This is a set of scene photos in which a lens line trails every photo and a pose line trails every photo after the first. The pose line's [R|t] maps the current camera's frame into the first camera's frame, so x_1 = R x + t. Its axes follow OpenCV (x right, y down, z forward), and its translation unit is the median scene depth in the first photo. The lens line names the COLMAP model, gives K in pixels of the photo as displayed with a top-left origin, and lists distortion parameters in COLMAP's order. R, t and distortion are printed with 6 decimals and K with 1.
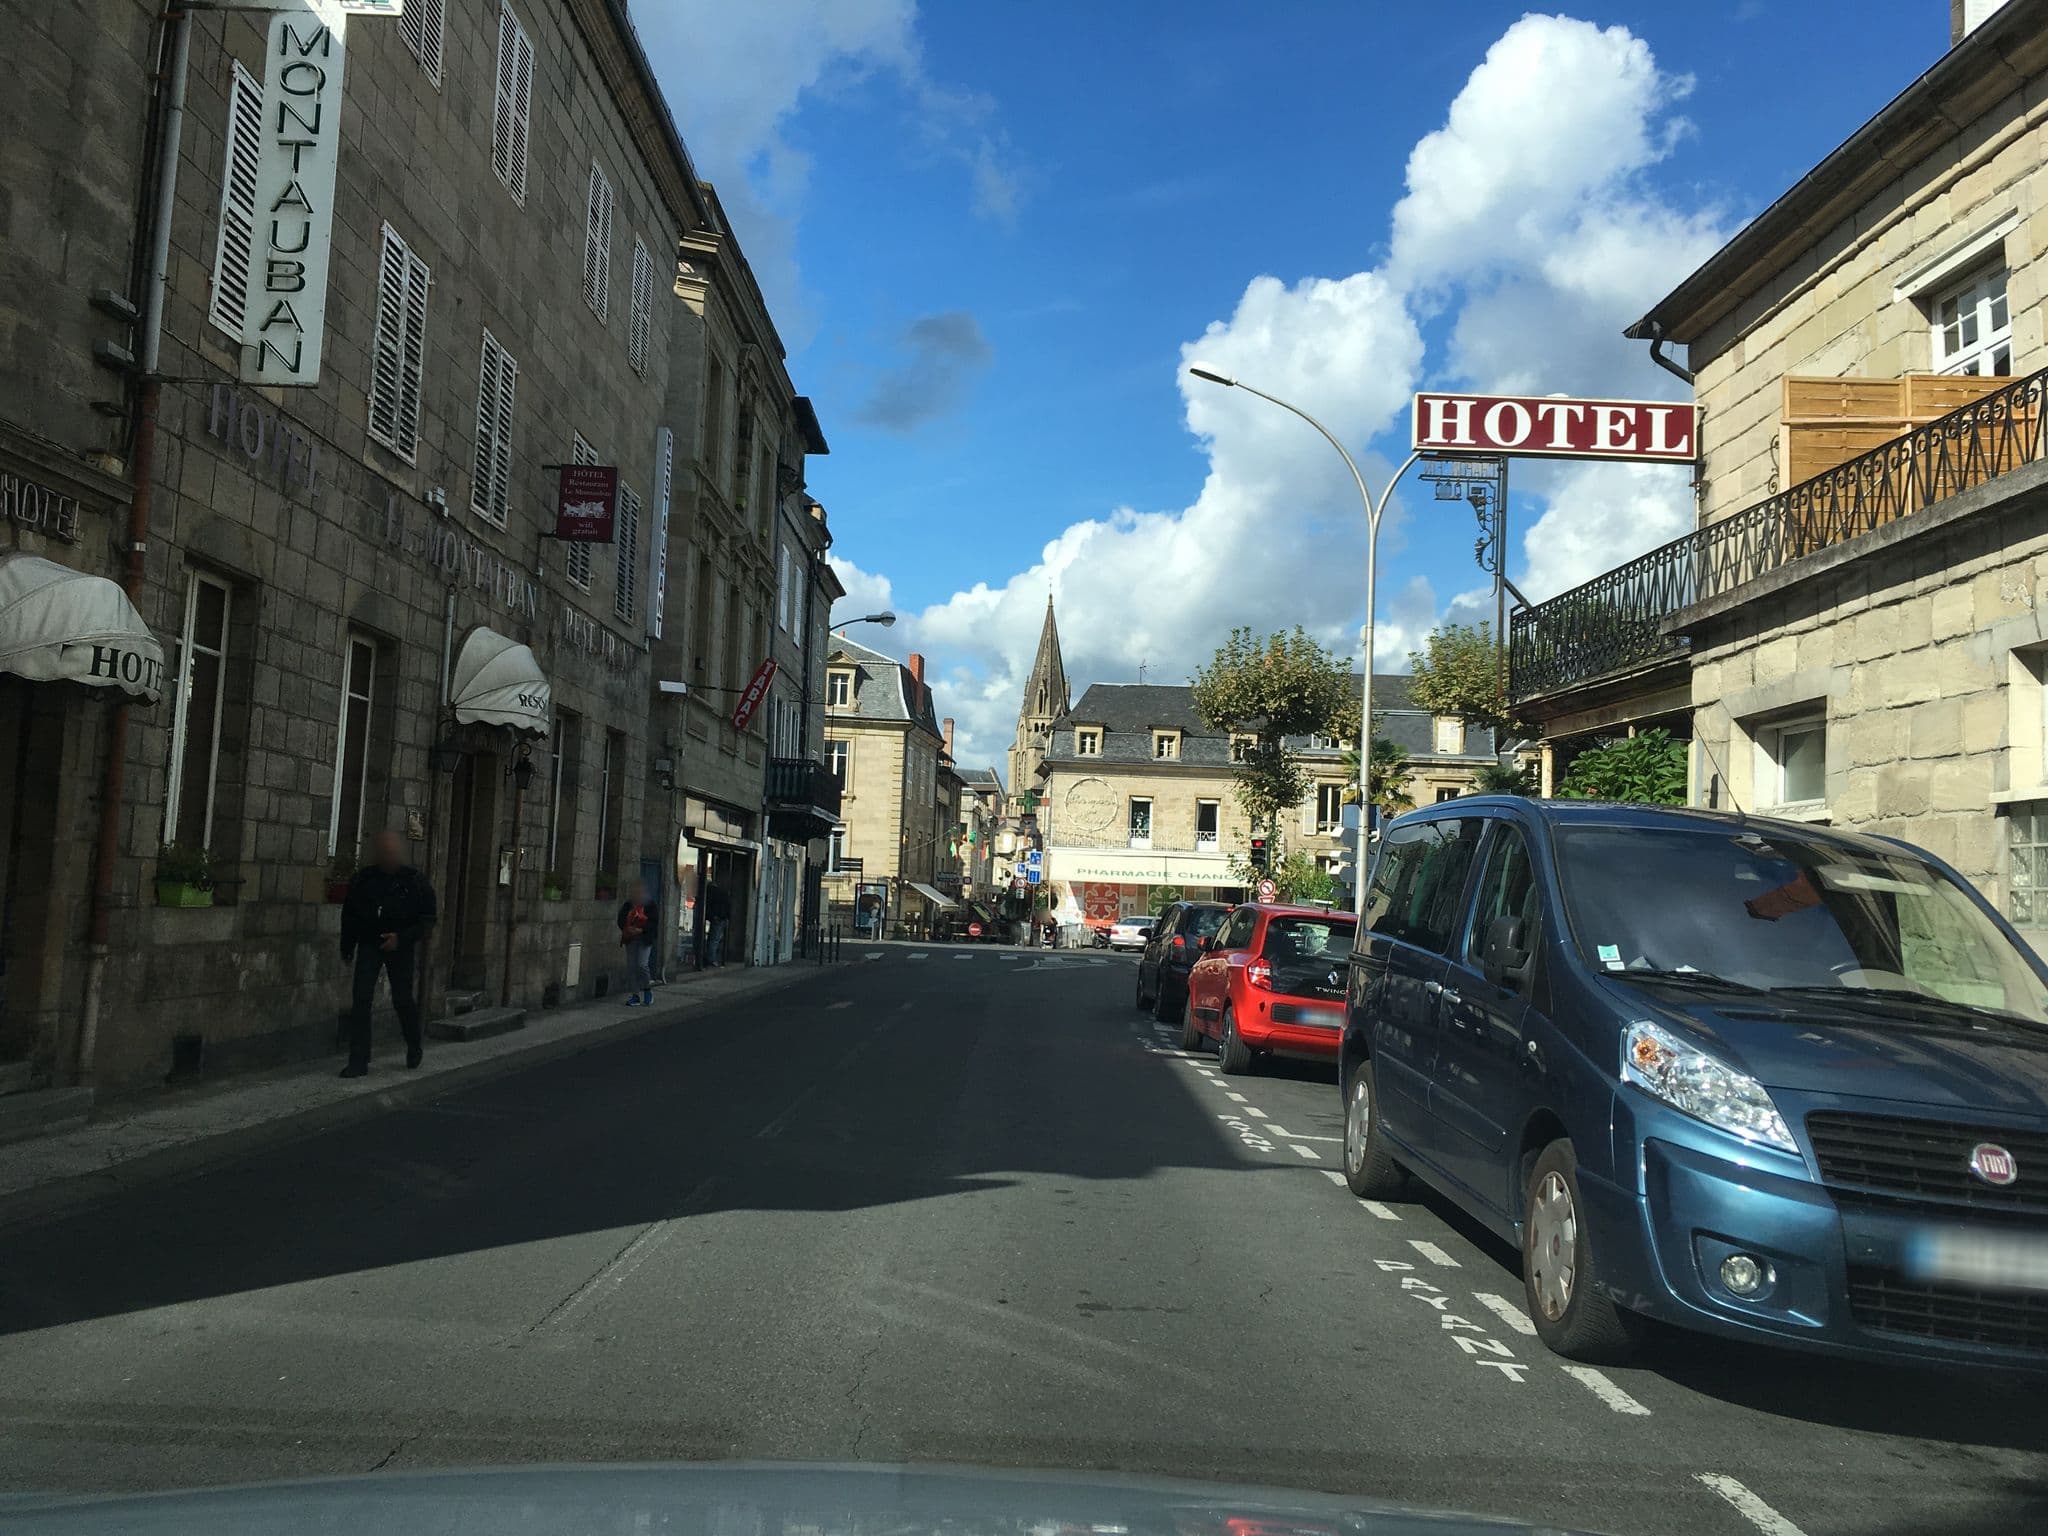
lens RADIAL K [[1831.3, 0, 950.0], [0, 1831.3, 767.4], [0, 0, 1]] dist [-0.000010, -0.089988]
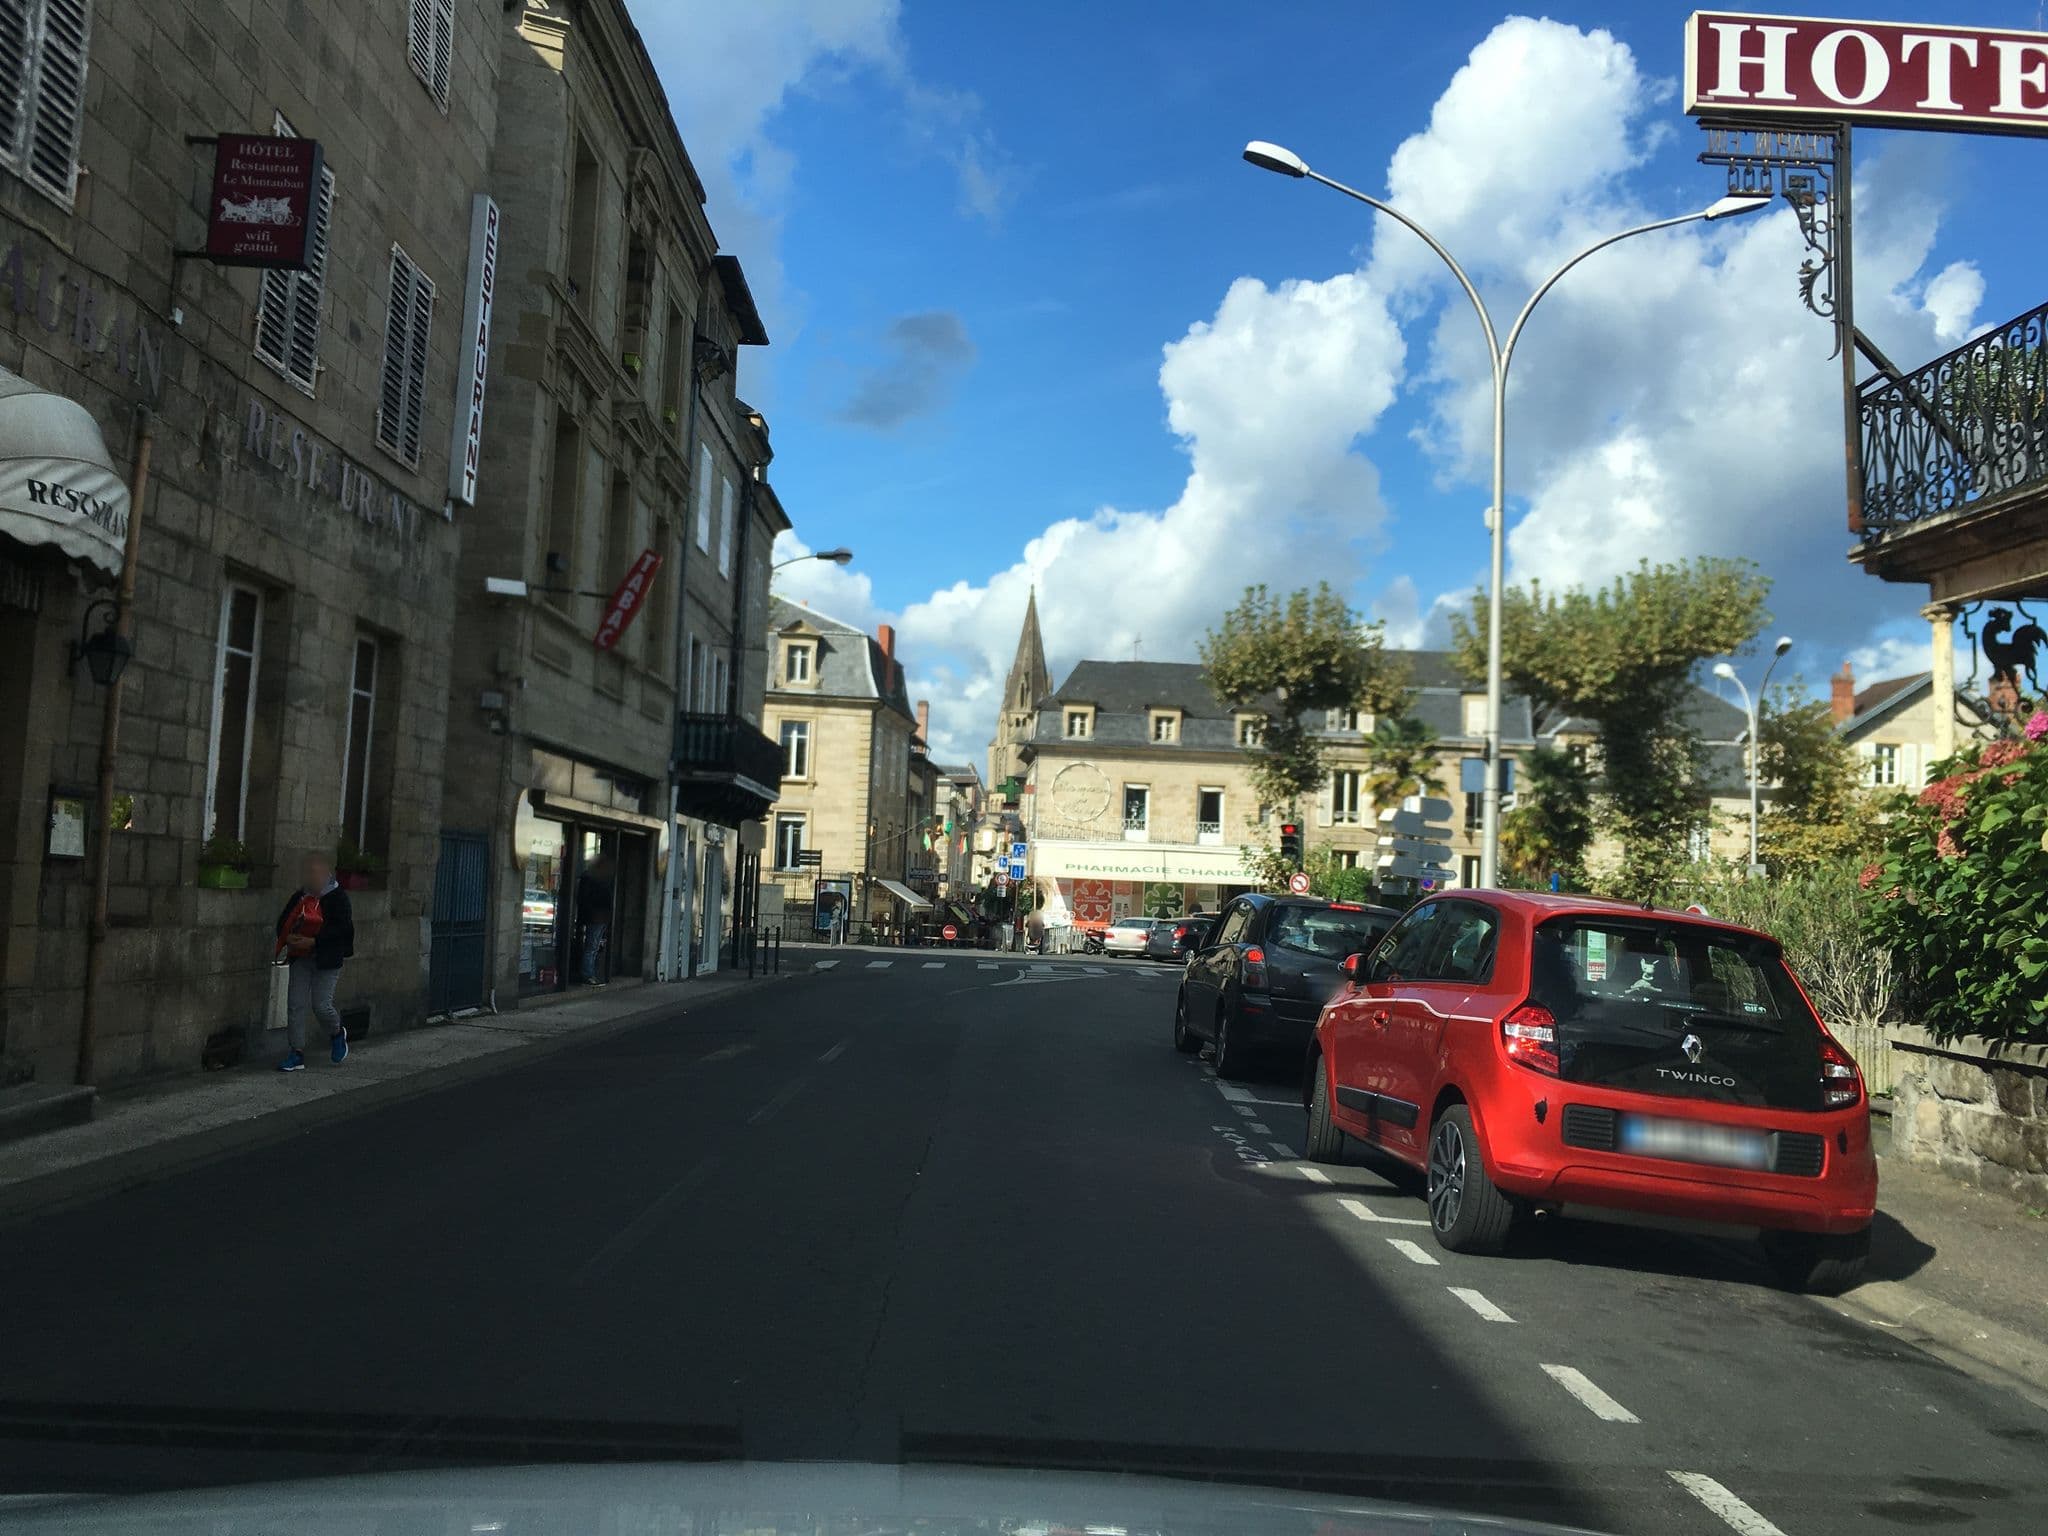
lens RADIAL K [[1843.2, 0, 1024.0], [0, 1843.2, 768.0], [0, 0, 1]] dist [0.006067, -0.078924]
pose [[0.998685, 0.004114, 0.051092, 0.005808], [-0.004121, 0.999992, 0.000021, 0.014905], [-0.051091, -0.000232, 0.998694, 0.179949]]
